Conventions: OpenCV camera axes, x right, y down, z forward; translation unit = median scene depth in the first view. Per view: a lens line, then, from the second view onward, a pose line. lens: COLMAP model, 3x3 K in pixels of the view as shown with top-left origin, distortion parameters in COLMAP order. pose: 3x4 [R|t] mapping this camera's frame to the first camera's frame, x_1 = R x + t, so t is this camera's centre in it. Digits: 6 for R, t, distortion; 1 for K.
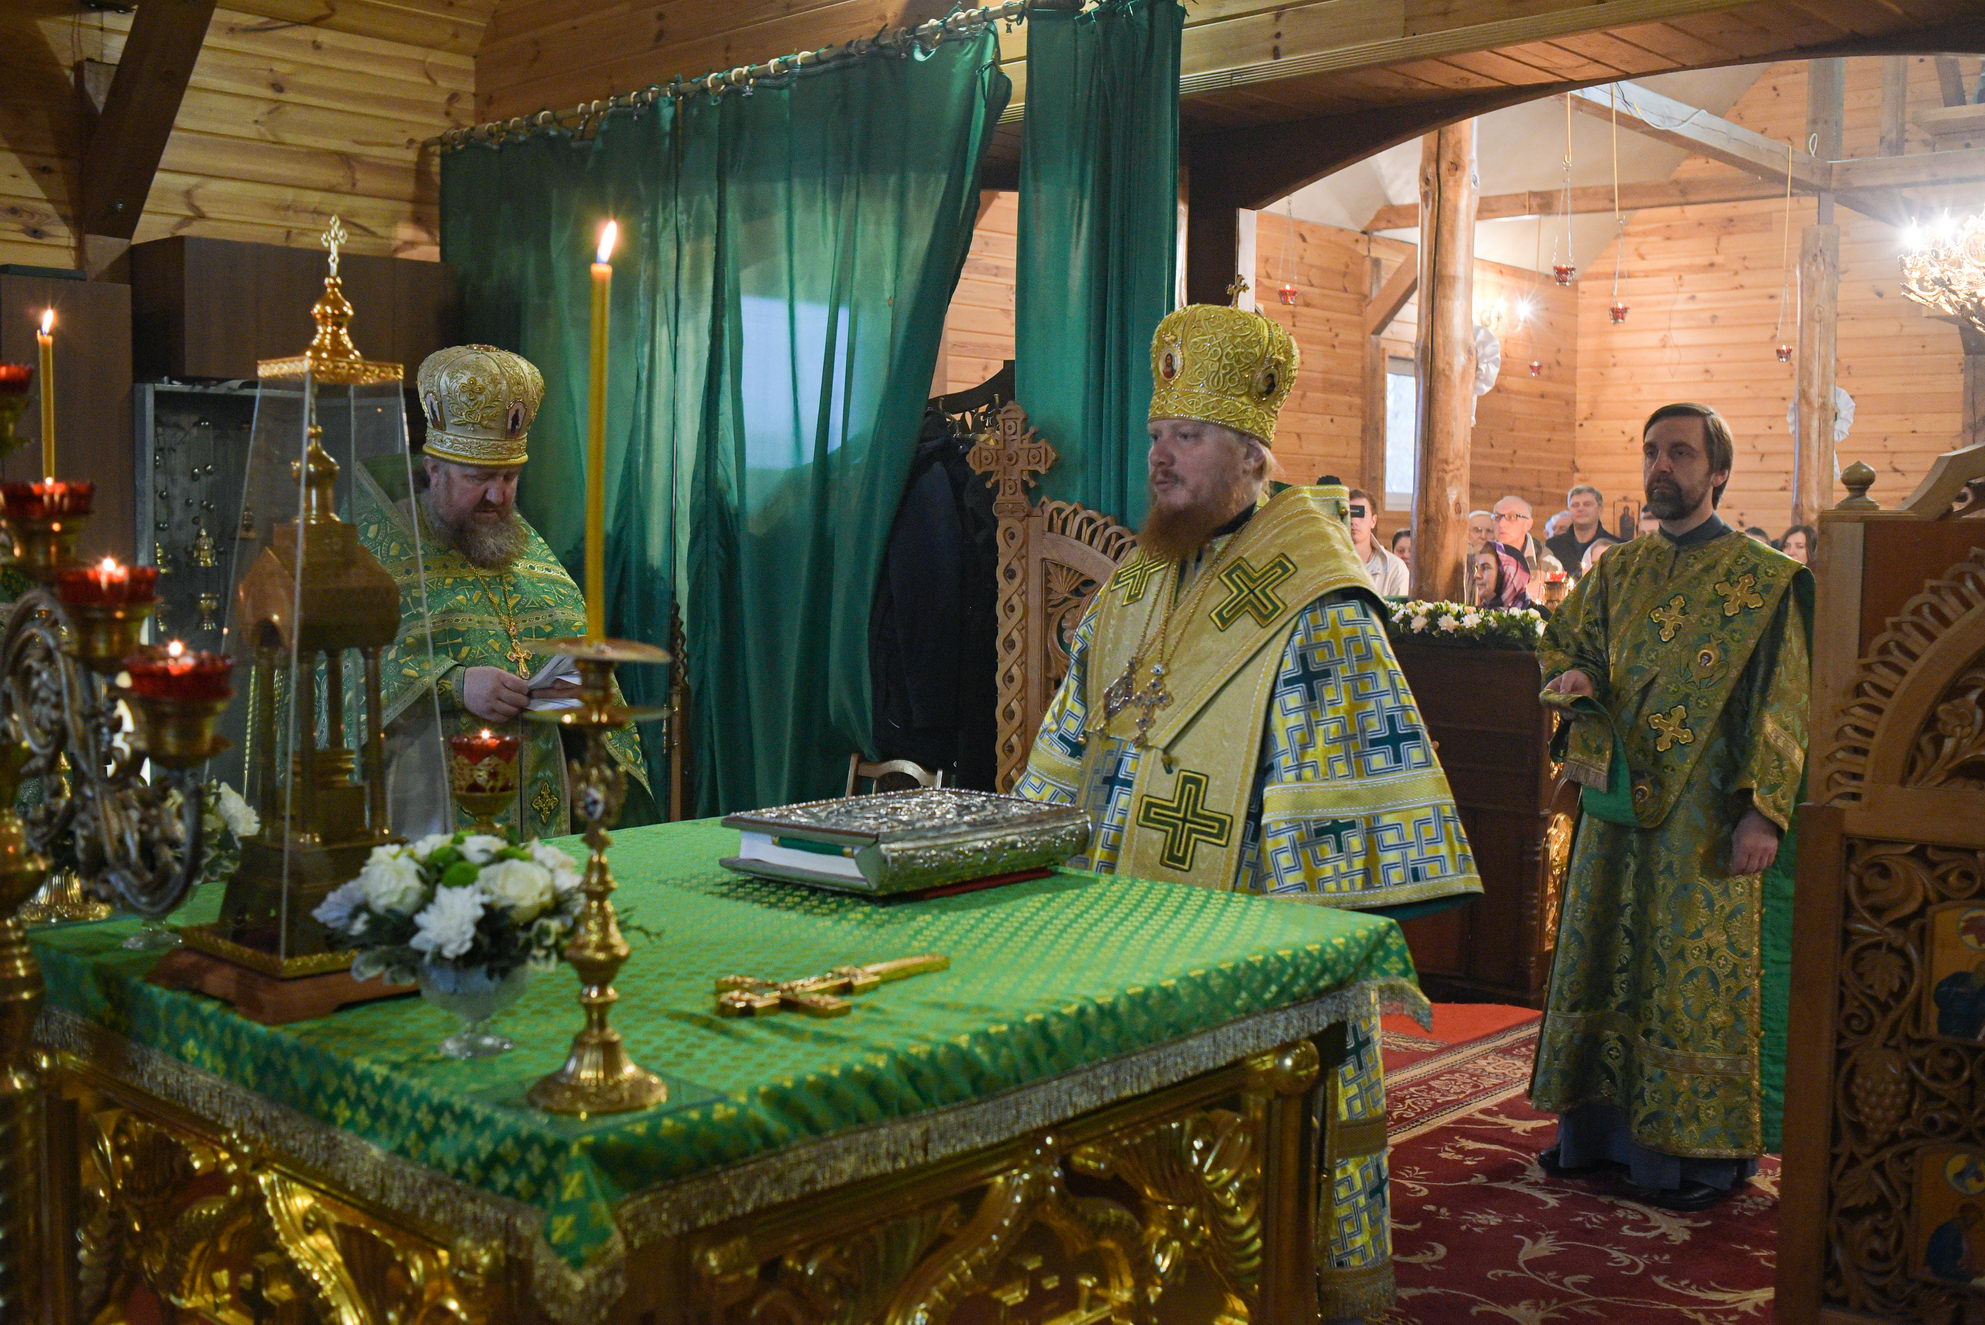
lens RADIAL K [[1972.6, 0, 1014.3], [0, 1972.6, 638.1], [0, 0, 1]] dist [-0.056777, 0.000000]
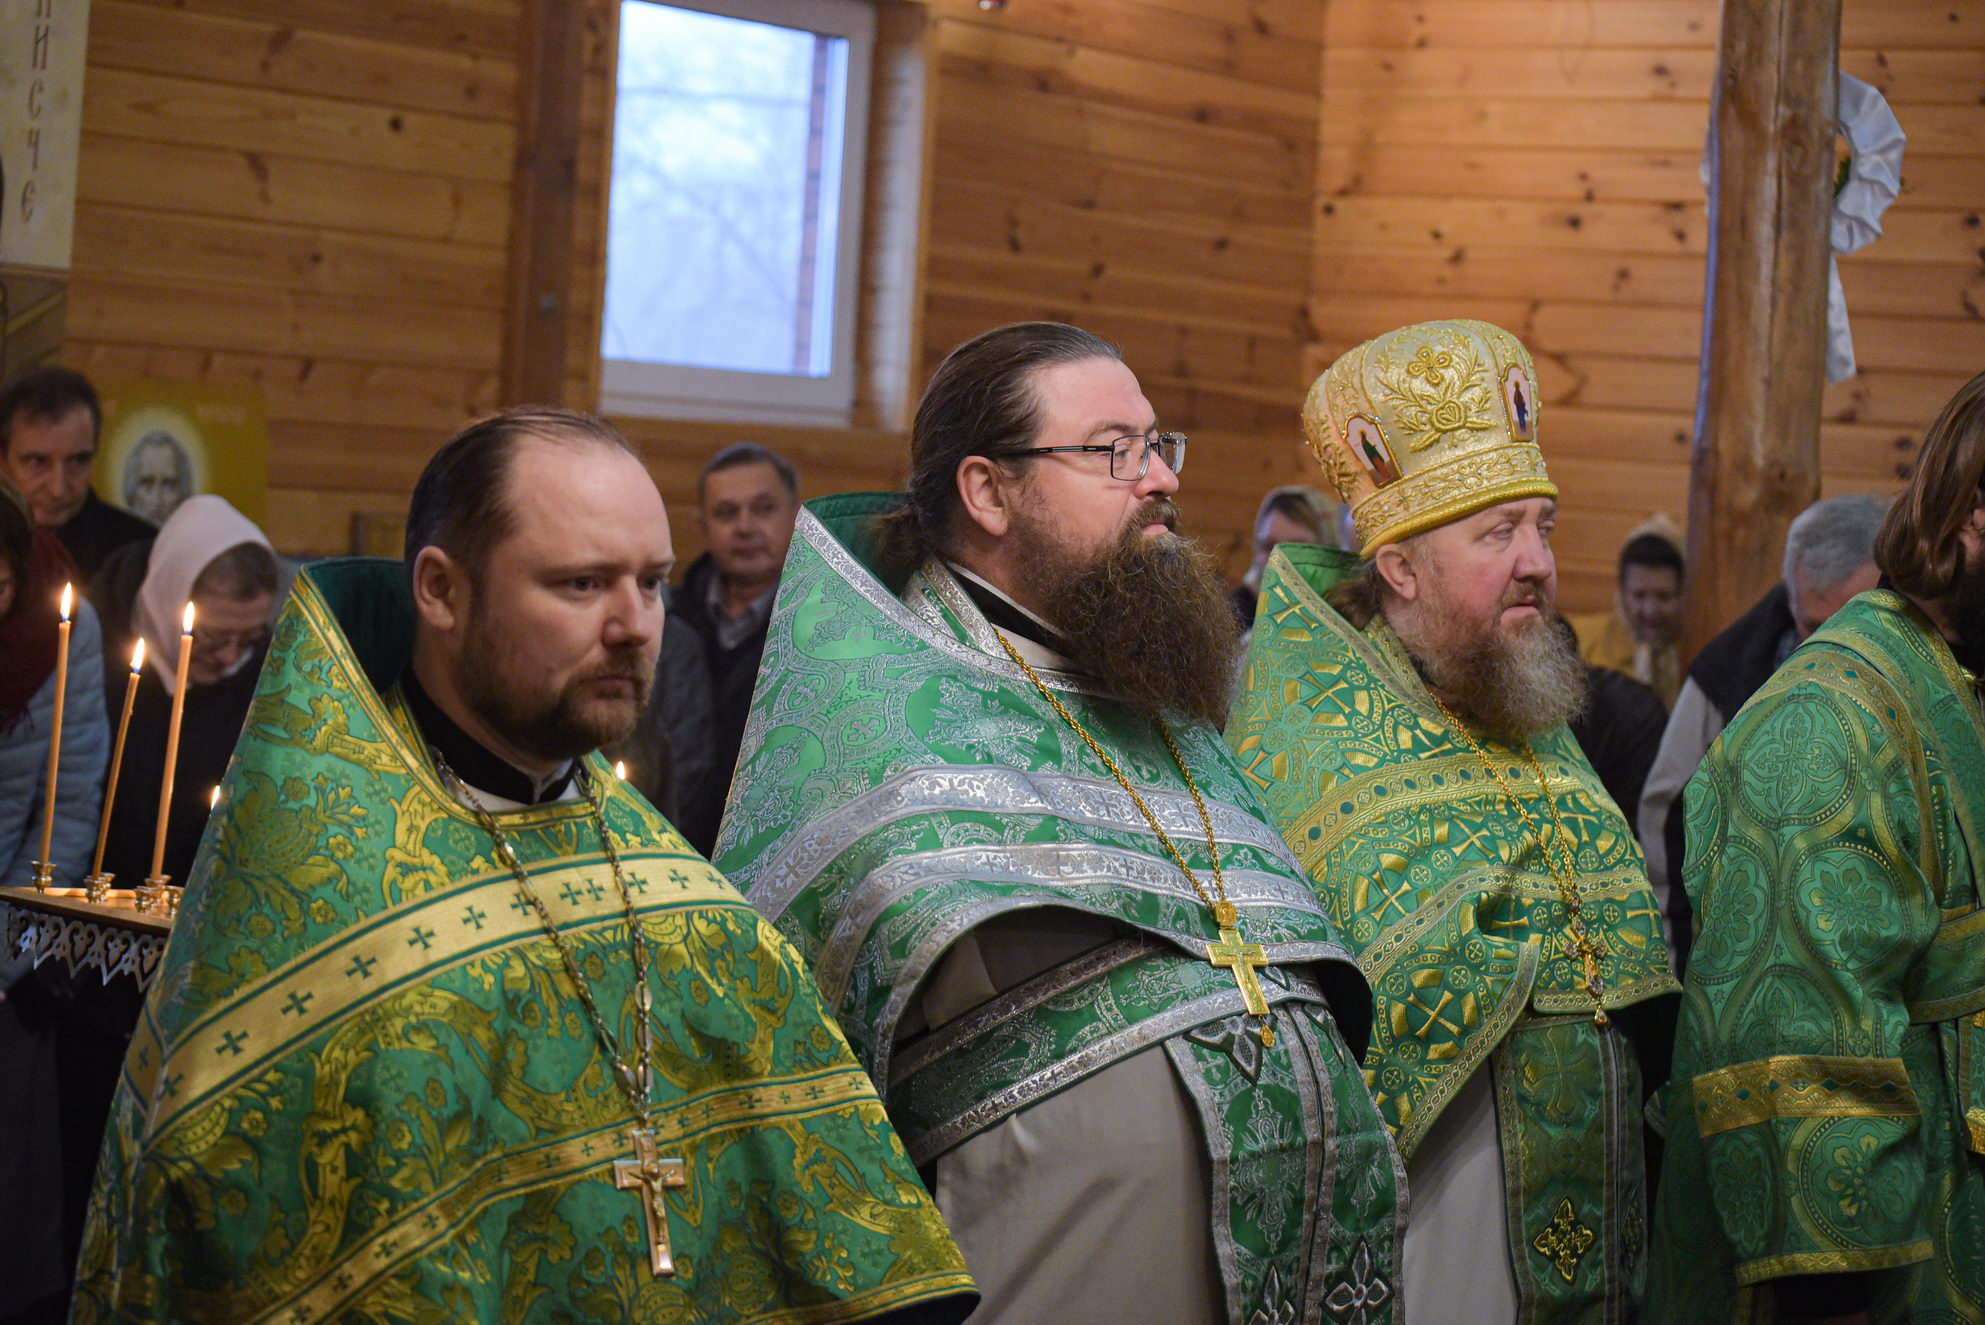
lens RADIAL K [[4049.0, 0, 1002.5], [0, 4049.0, 642.3], [0, 0, 1]] dist [-0.294982, 0.000000]
pose [[0.995905, 0.049615, 0.075579, 0.207242], [-0.048686, 0.998715, -0.014082, -0.020784], [-0.076181, 0.010344, 0.997040, 0.328877]]
